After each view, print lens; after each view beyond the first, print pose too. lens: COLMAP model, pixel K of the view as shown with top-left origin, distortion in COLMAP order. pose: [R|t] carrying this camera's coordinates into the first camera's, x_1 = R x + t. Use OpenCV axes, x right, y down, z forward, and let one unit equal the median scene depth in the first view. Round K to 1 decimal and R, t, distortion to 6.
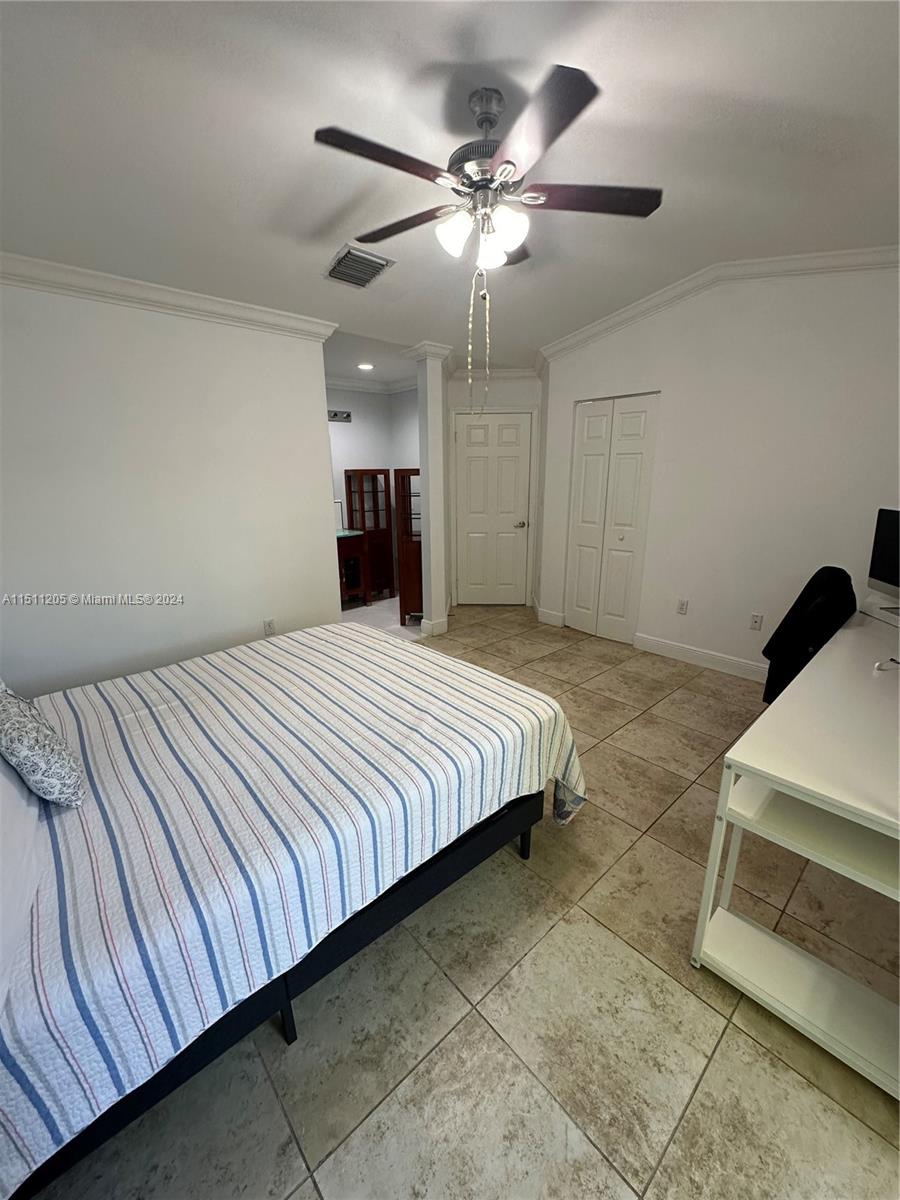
lens RADIAL K [[477.4, 0, 450.0], [0, 477.4, 600.0], [0, 0, 1]] dist [-0.004422, 0.000634]
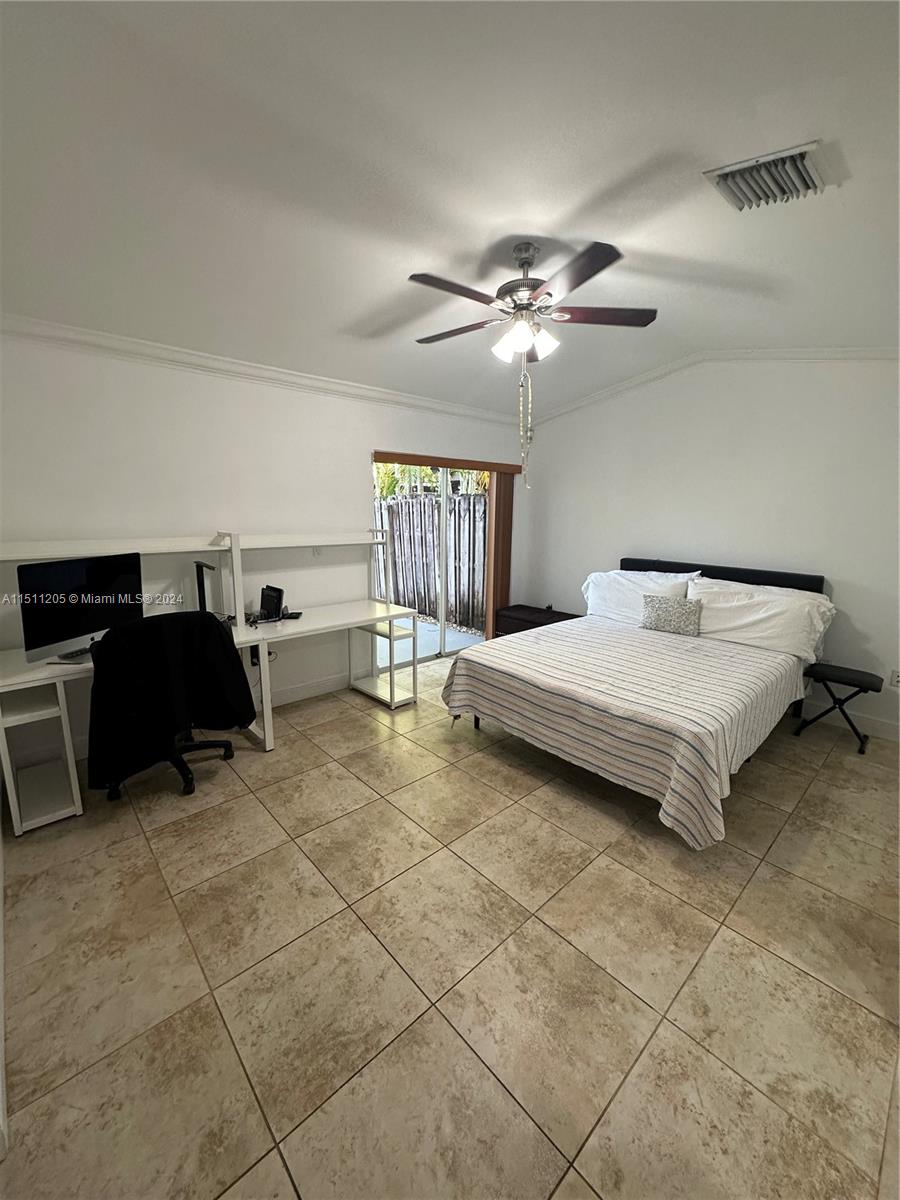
lens RADIAL K [[477.4, 0, 450.0], [0, 477.4, 600.0], [0, 0, 1]] dist [-0.004422, 0.000634]
pose [[-0.999899, -0.003512, -0.013771, 0.185480], [-0.009243, 0.896765, 0.442410, -0.446683], [0.010796, 0.442493, -0.896707, 1.570640]]
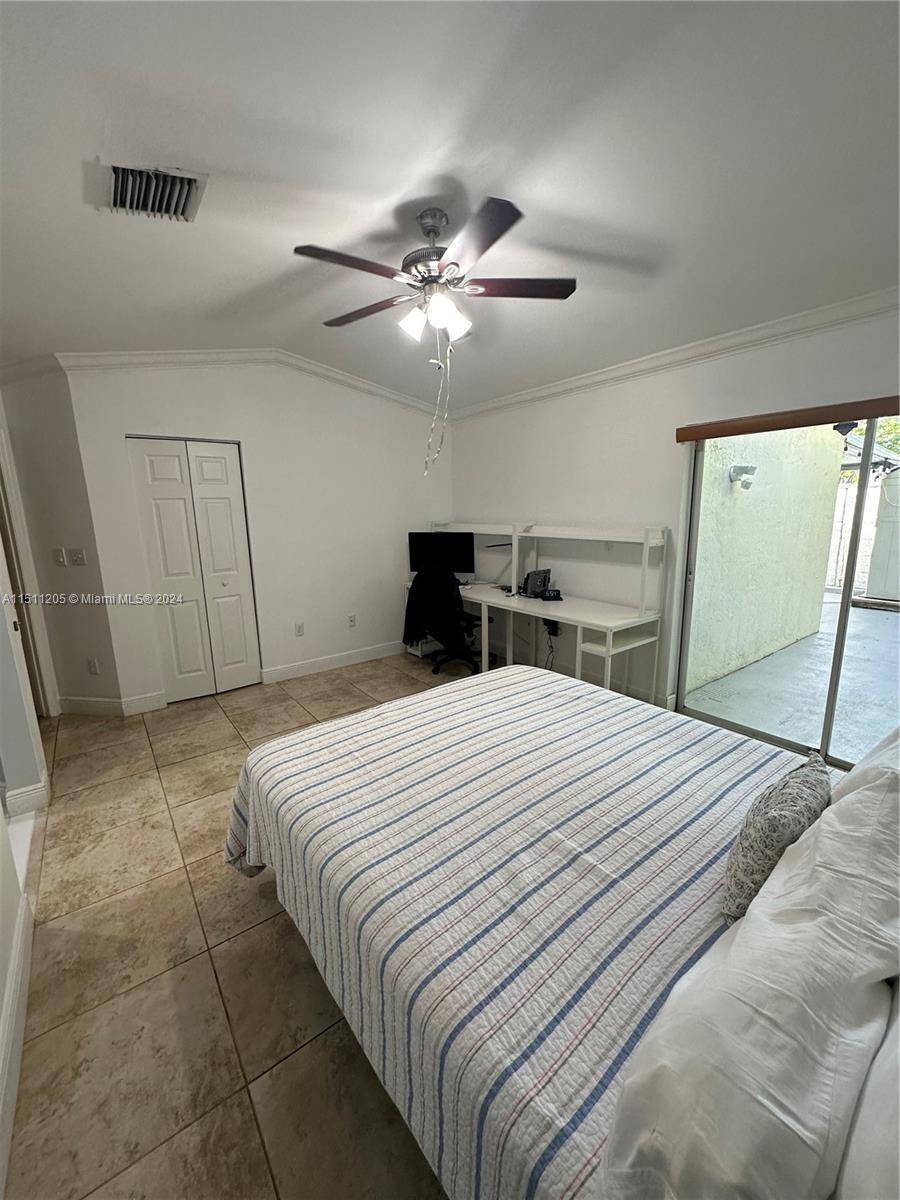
lens RADIAL K [[477.4, 0, 450.0], [0, 477.4, 600.0], [0, 0, 1]] dist [-0.004422, 0.000634]
pose [[0.084730, -0.185966, 0.978896, -0.776097], [0.280047, 0.947273, 0.155718, -0.169466], [-0.956240, 0.260943, 0.132341, 0.620347]]
